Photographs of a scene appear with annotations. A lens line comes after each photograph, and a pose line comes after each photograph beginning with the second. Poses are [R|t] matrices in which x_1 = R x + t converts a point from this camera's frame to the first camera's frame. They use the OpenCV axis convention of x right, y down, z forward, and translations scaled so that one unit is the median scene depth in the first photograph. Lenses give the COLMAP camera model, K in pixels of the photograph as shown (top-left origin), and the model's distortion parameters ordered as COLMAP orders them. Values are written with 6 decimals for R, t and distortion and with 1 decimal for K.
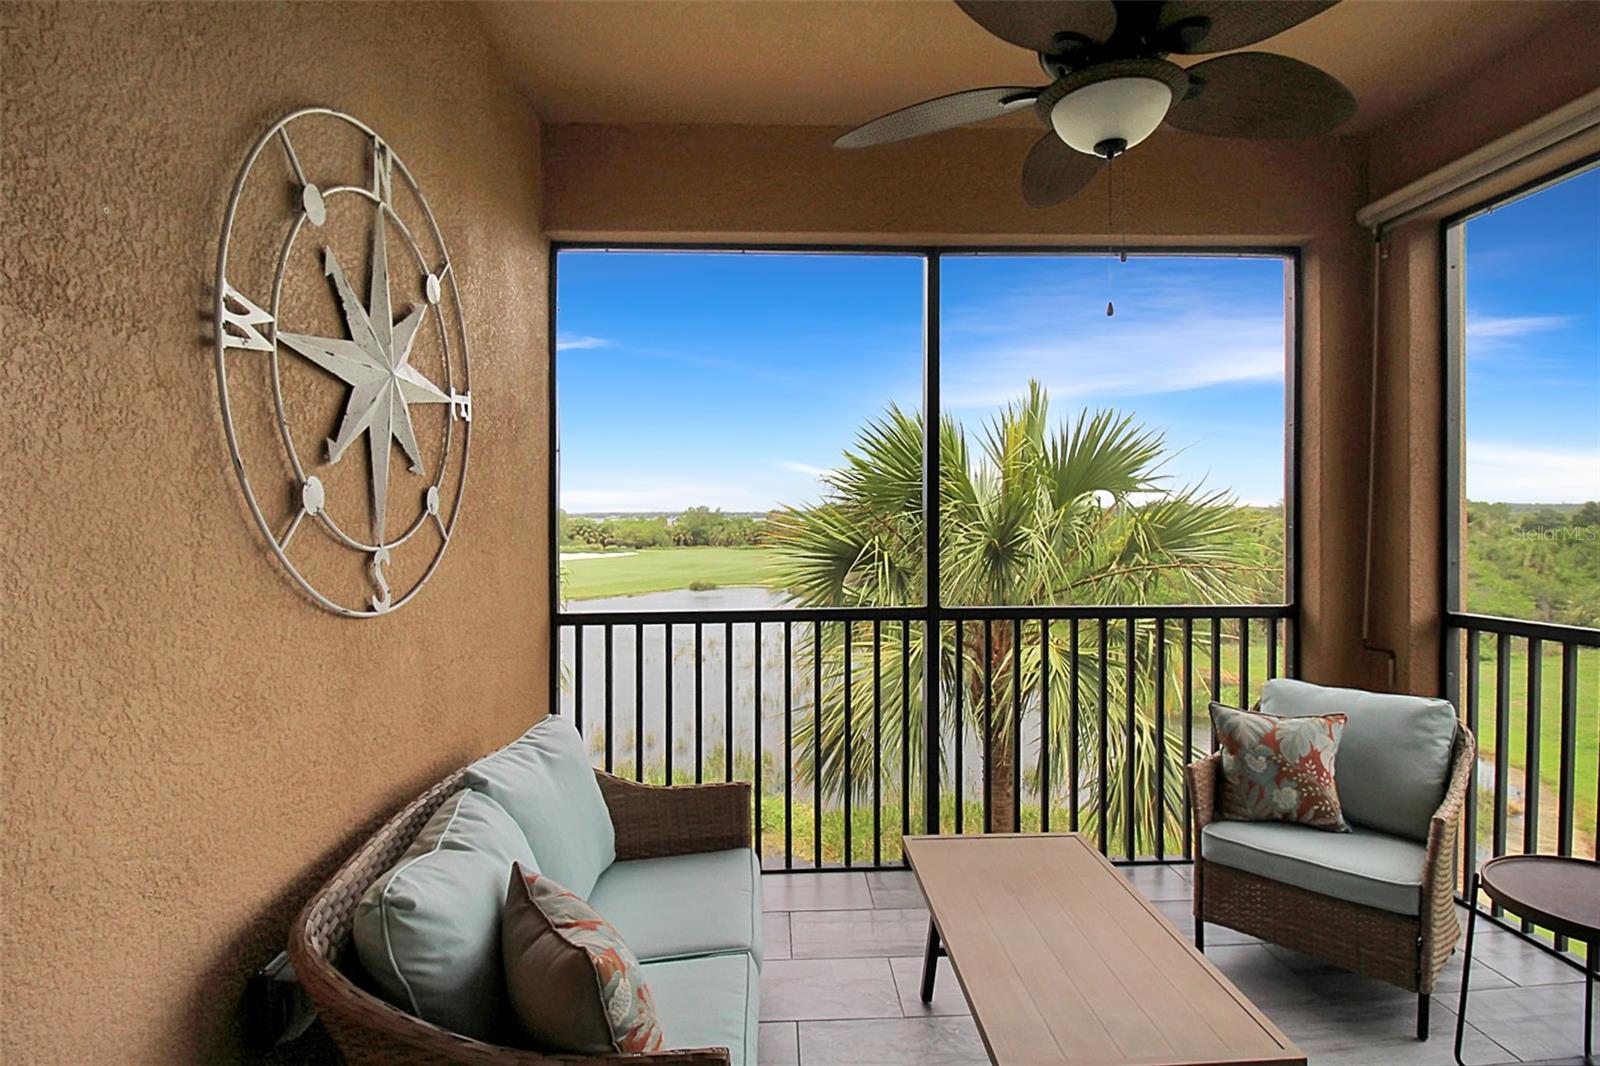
lens RADIAL K [[771.0, 0, 768.5], [0, 771.0, 530.0], [0, 0, 1]] dist [-0.012495, -0.007141]
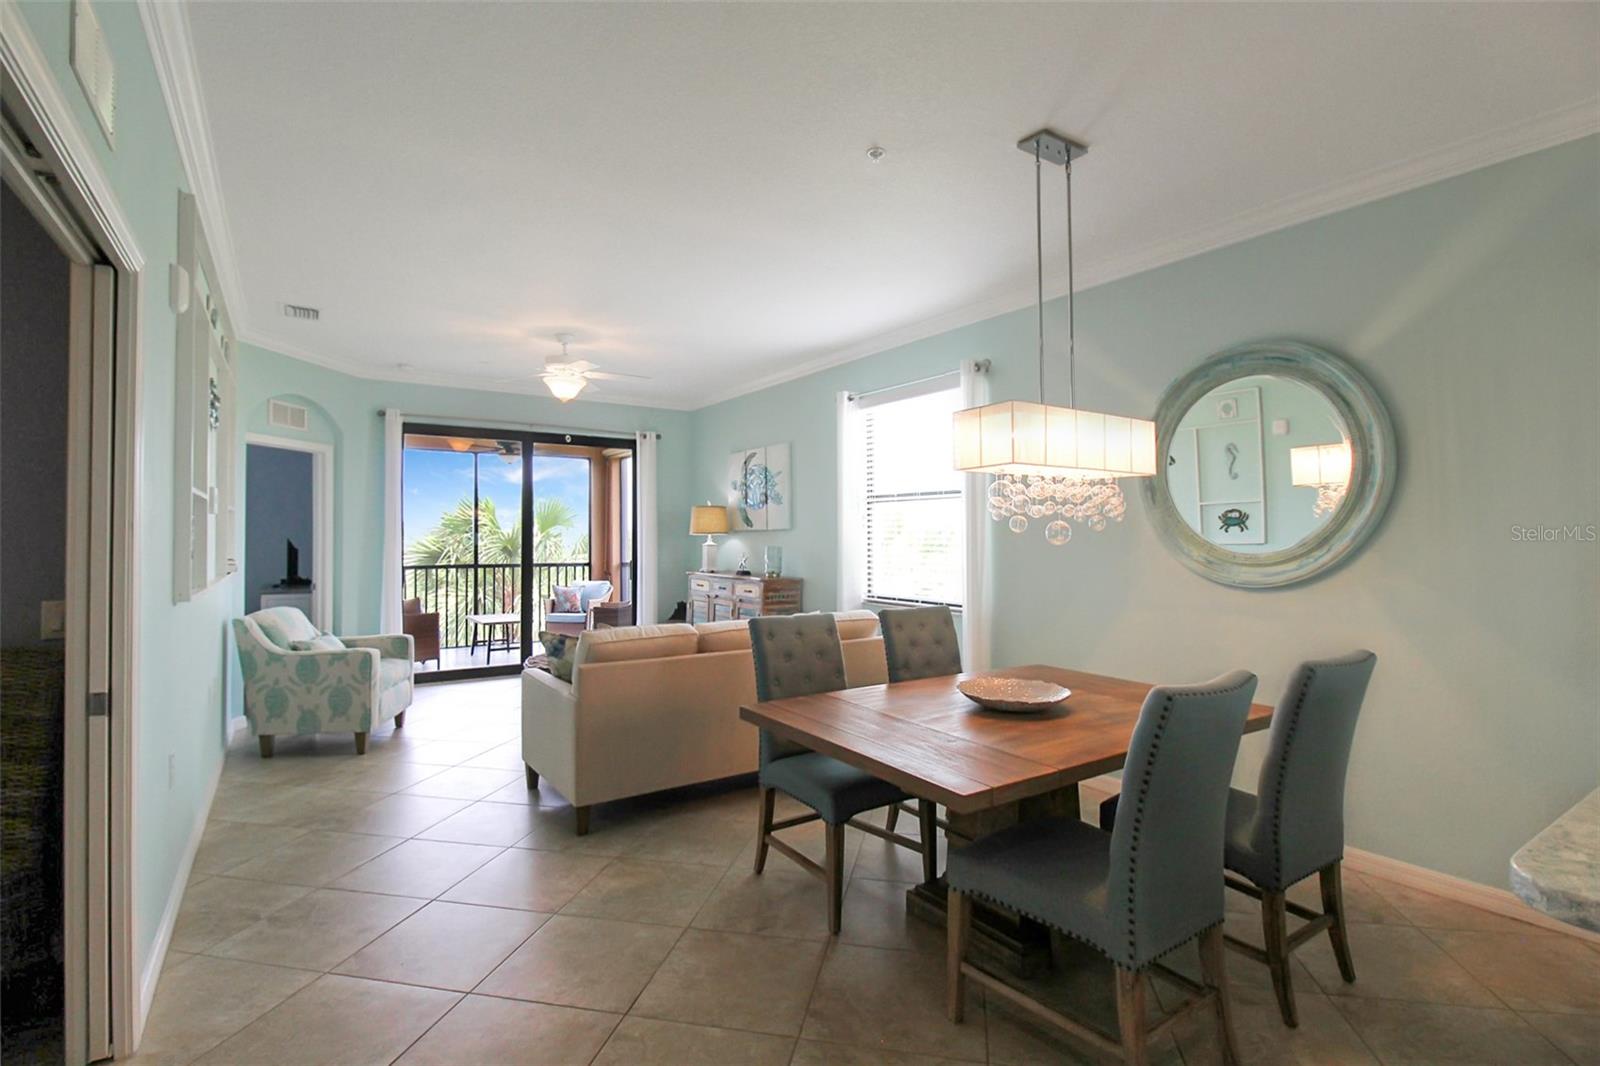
lens RADIAL K [[771.0, 0, 797.3], [0, 771.0, 510.5], [0, 0, 1]] dist [-0.012495, -0.007141]
pose [[0.842853, 0.022745, 0.537663, -0.467380], [0.003304, 0.998869, -0.047435, 0.044366], [-0.538134, 0.041757, 0.841824, -2.942614]]
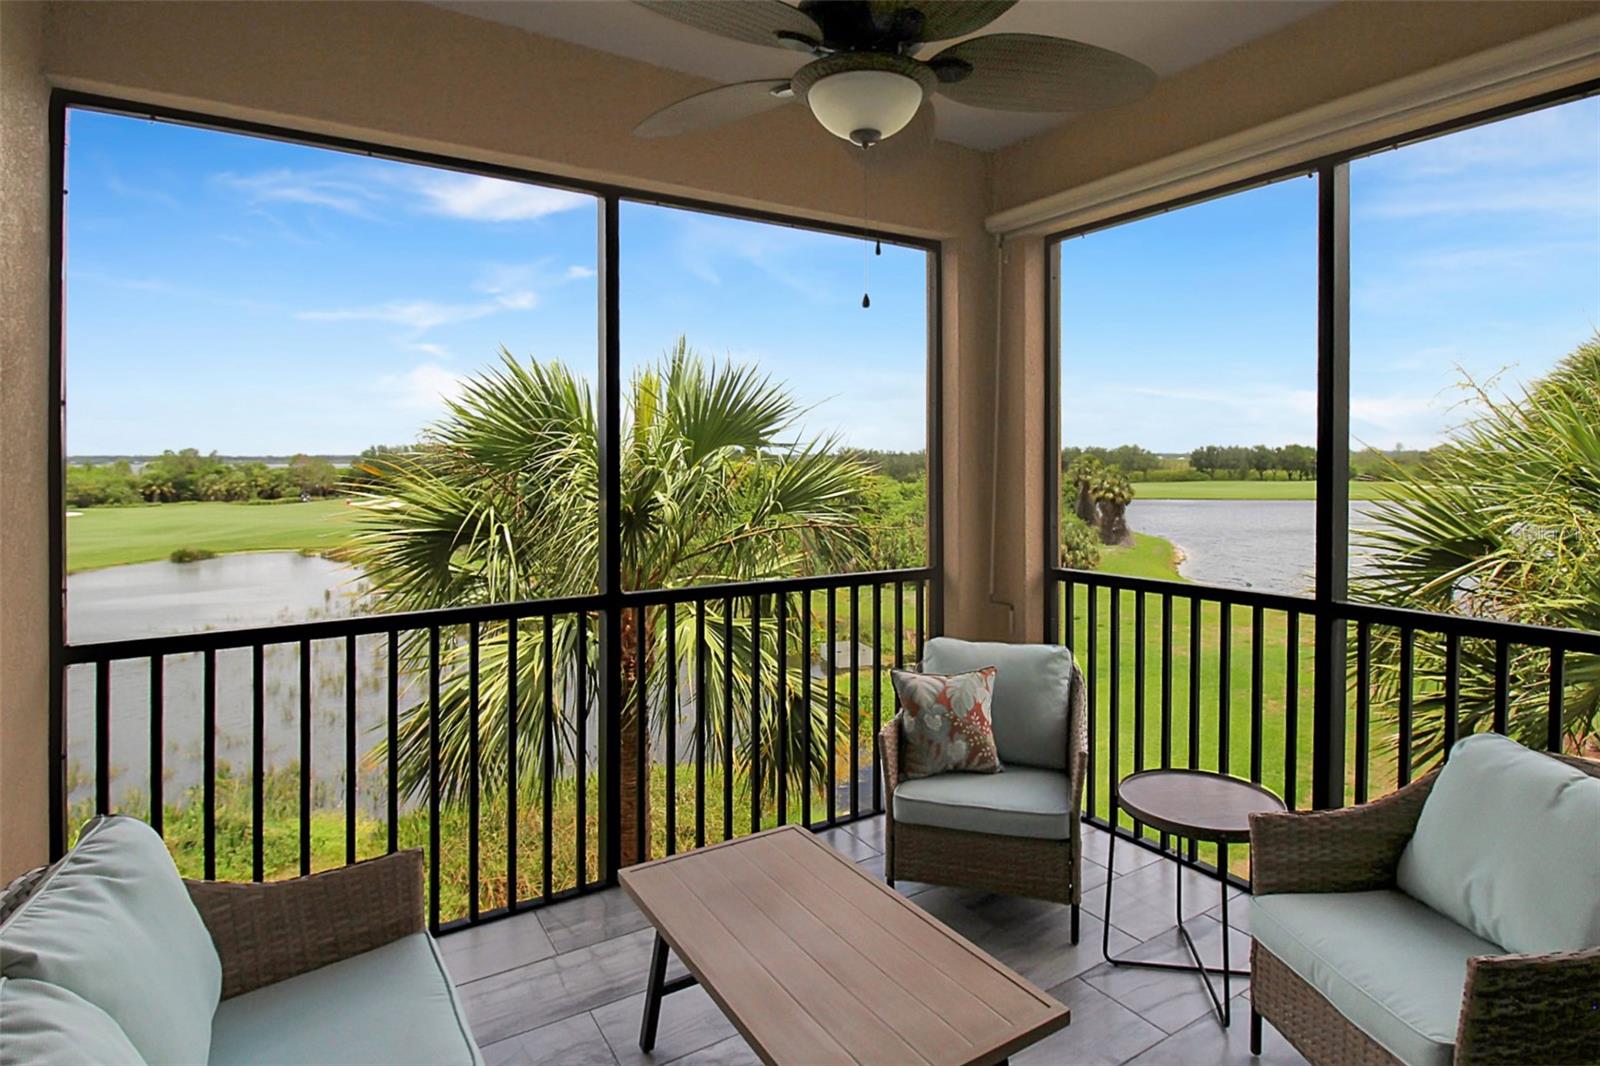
lens RADIAL K [[850.9, 0, 786.2], [0, 850.9, 463.6], [0, 0, 1]] dist [-0.008682, -0.000631]
pose [[0.860014, -0.001466, 0.510268, -0.144308], [0.008172, 0.999907, -0.010901, -0.044724], [-0.510204, 0.013545, 0.859947, 0.074063]]
